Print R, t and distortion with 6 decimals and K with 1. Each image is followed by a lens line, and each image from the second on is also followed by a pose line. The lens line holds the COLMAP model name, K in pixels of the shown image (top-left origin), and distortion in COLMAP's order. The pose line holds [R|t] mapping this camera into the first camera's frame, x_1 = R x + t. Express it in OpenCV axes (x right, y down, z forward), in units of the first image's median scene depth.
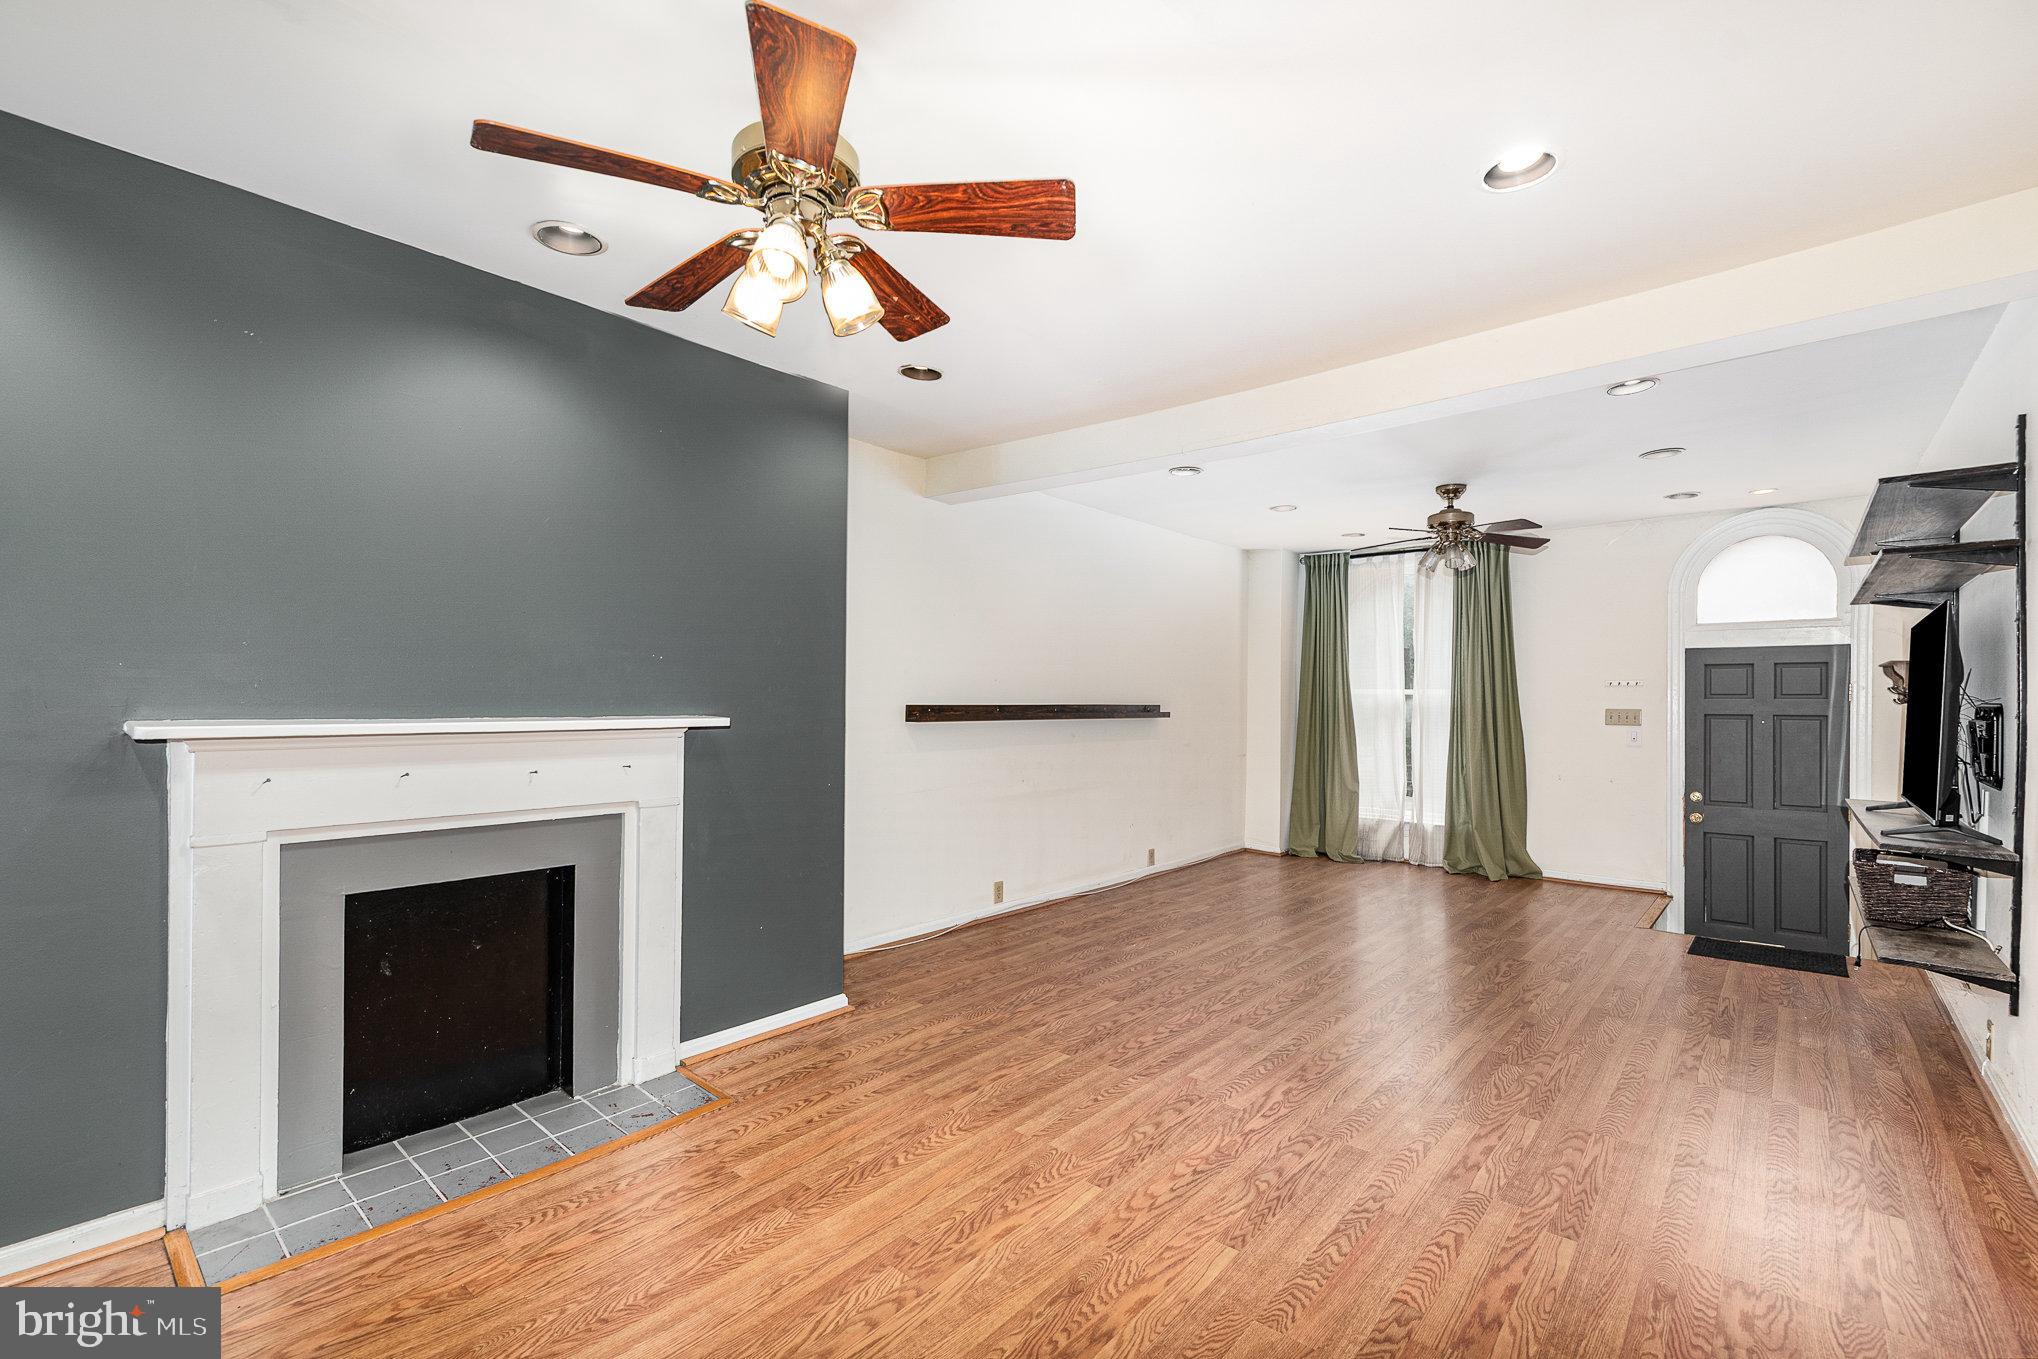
lens RADIAL K [[880.0, 0, 1020.0], [0, 880.0, 686.3], [0, 0, 1]] dist [0.002289, 0.000138]
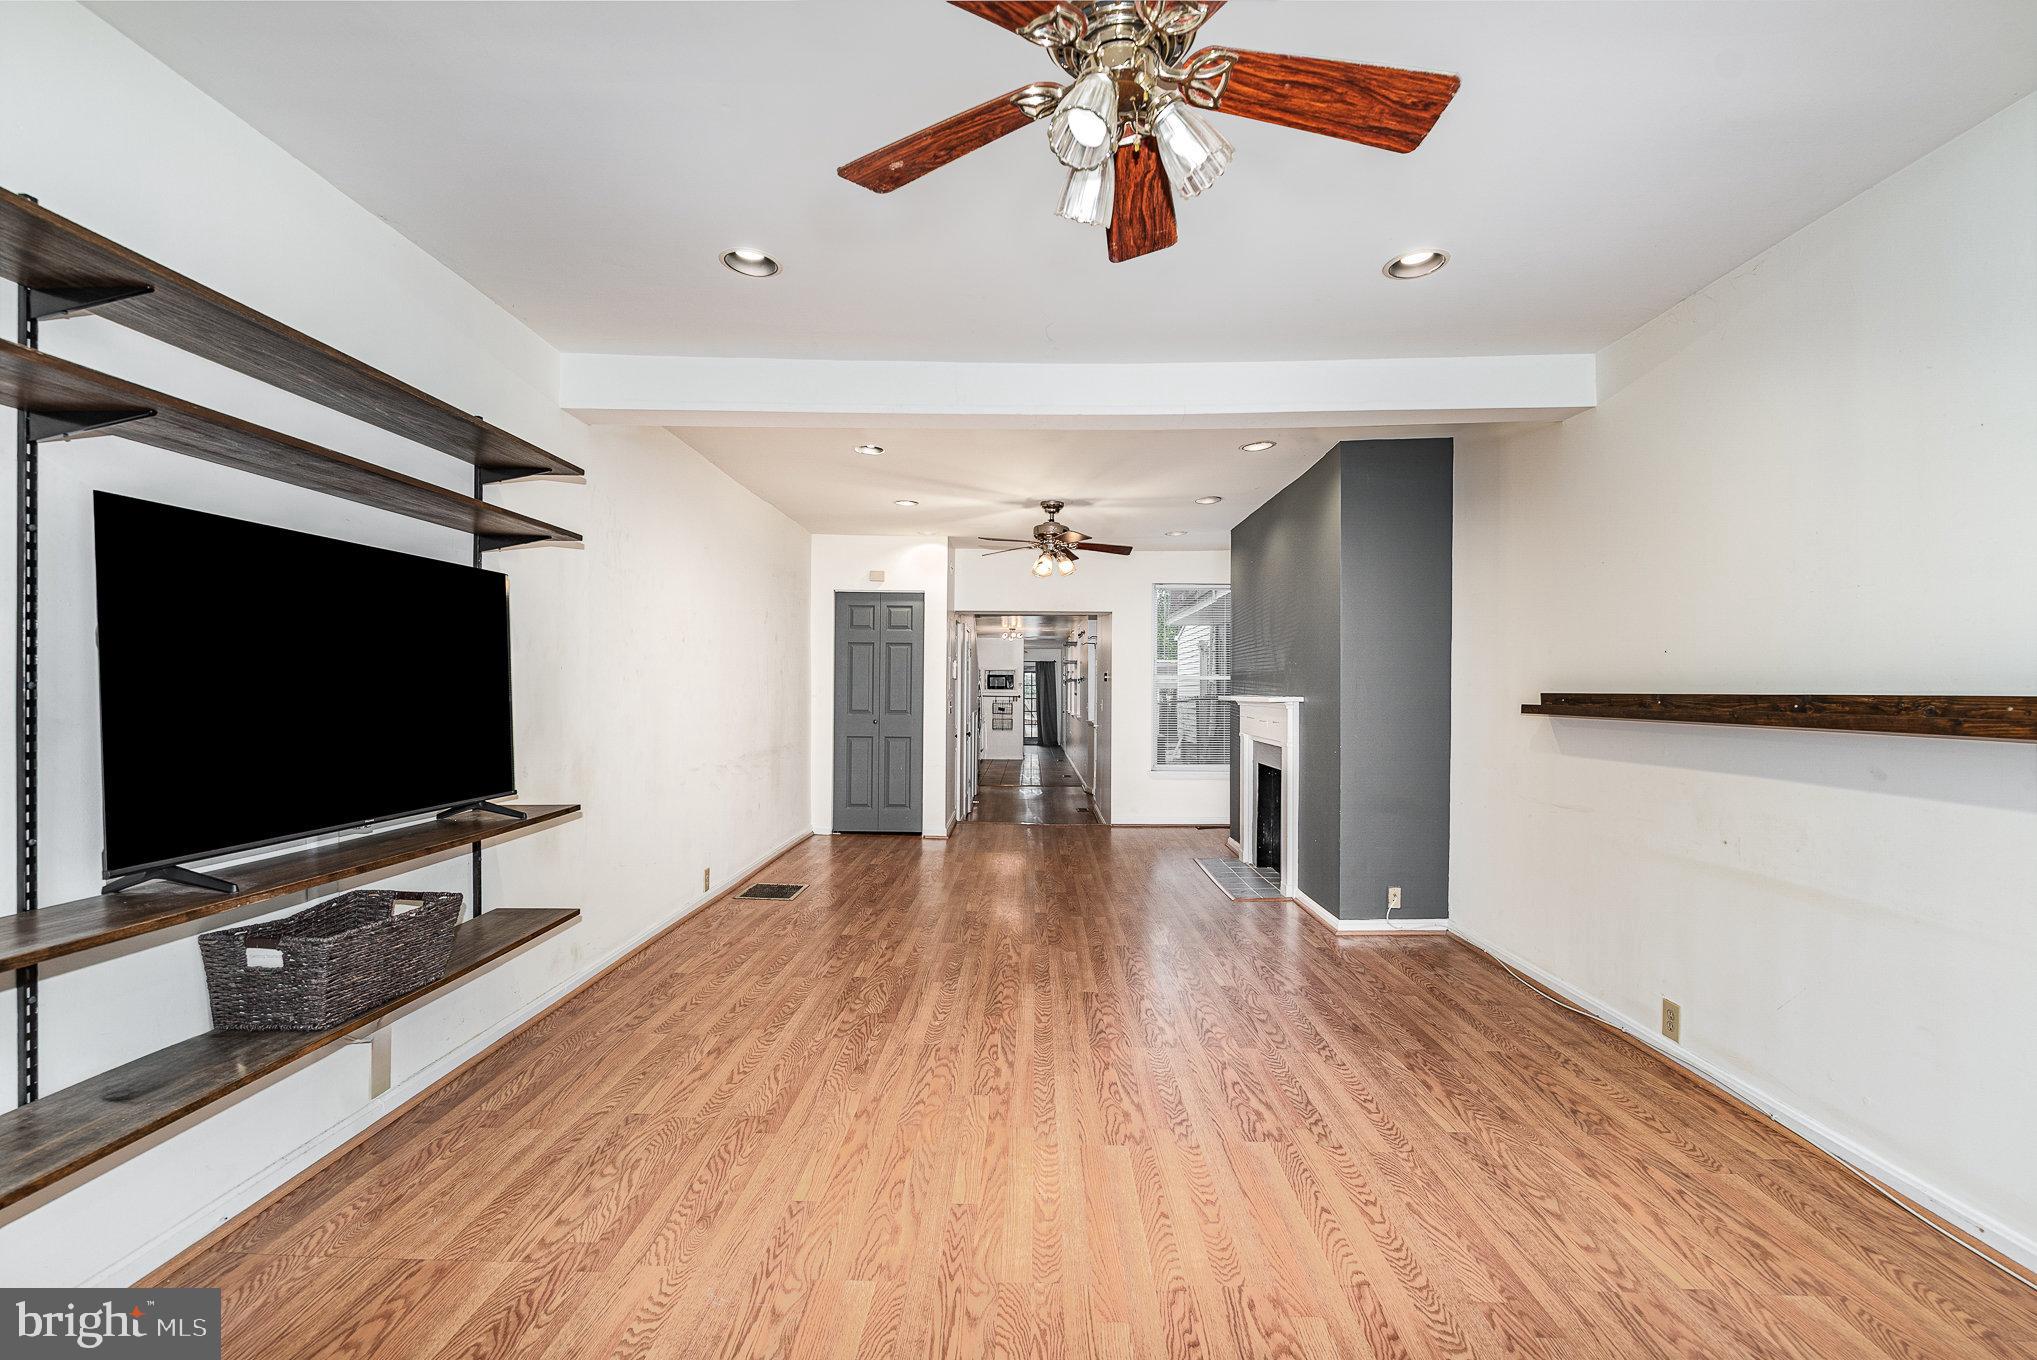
lens RADIAL K [[879.6, 0, 1016.5], [0, 879.6, 688.0], [0, 0, 1]] dist [0.002289, 0.000138]
pose [[-0.766783, -0.011754, -0.641799, 0.908506], [-0.001564, 0.999864, -0.016444, 0.036471], [0.641905, -0.011605, -0.766696, 1.574467]]
